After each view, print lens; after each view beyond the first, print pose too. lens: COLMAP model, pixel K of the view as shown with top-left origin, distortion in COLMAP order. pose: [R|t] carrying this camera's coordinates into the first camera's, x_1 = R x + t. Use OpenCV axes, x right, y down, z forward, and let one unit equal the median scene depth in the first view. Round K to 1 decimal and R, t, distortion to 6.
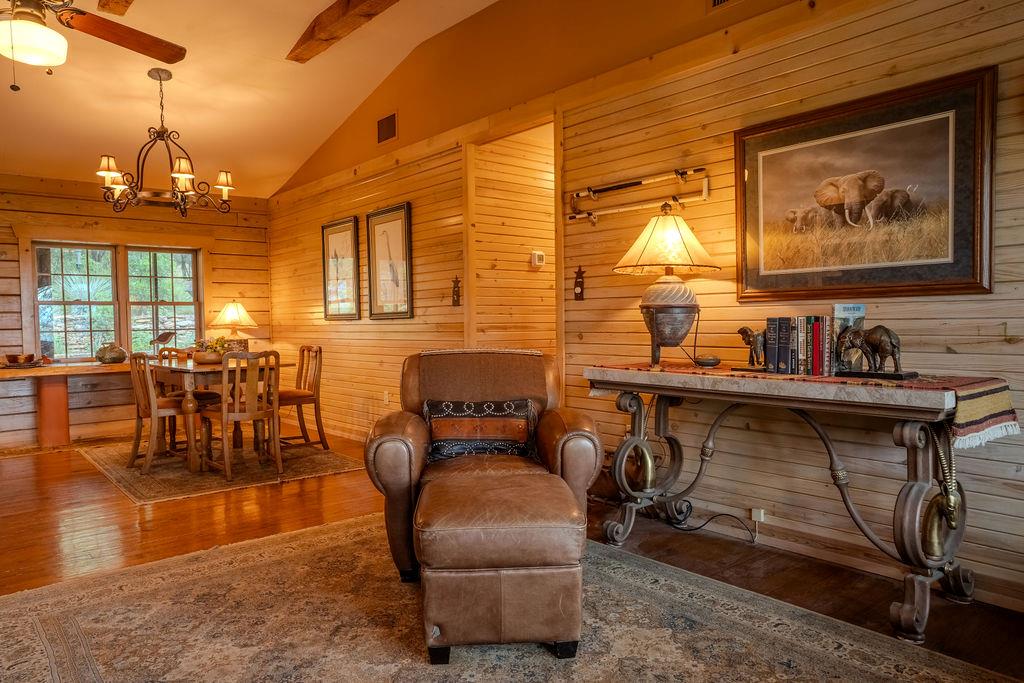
lens RADIAL K [[689.0, 0, 493.8], [0, 689.0, 347.6], [0, 0, 1]] dist [0.048540, 0.001705]
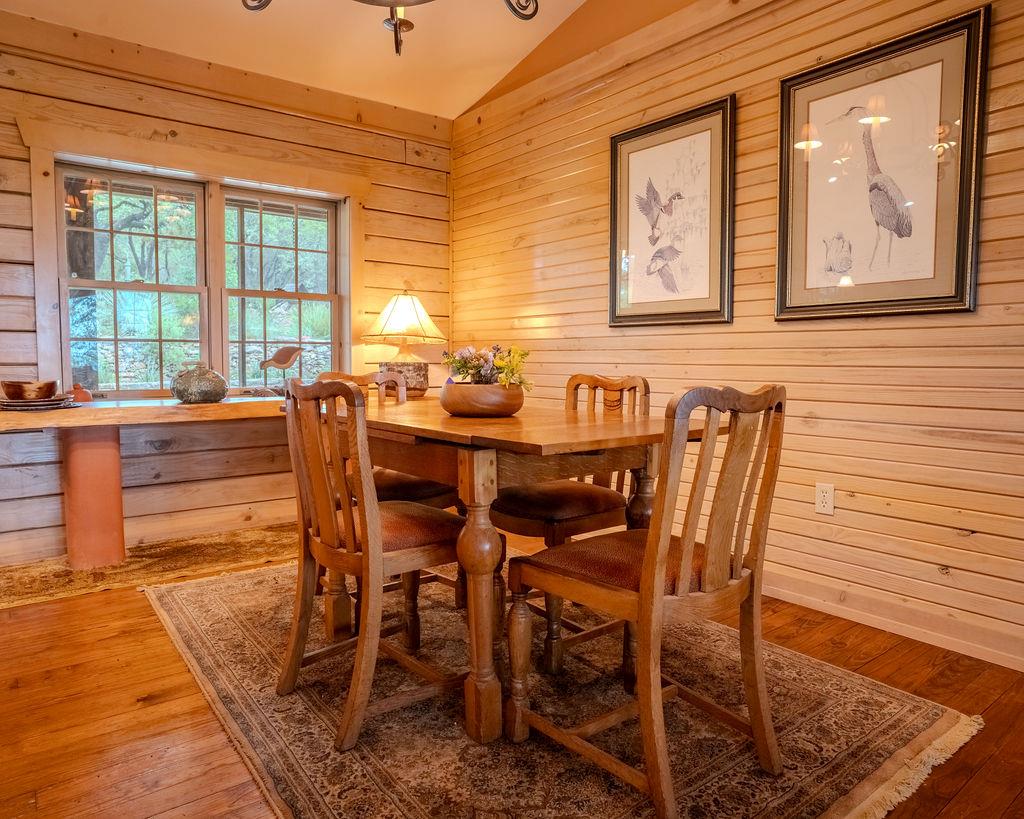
lens RADIAL K [[708.3, 0, 512.0], [0, 708.3, 409.5], [0, 0, 1]] dist [-0.009799, 0.004935]
pose [[0.999545, 0.022913, -0.019627, -0.304055], [-0.022258, 0.999208, 0.032992, 0.005089], [0.020367, -0.032540, 0.999263, 0.478912]]
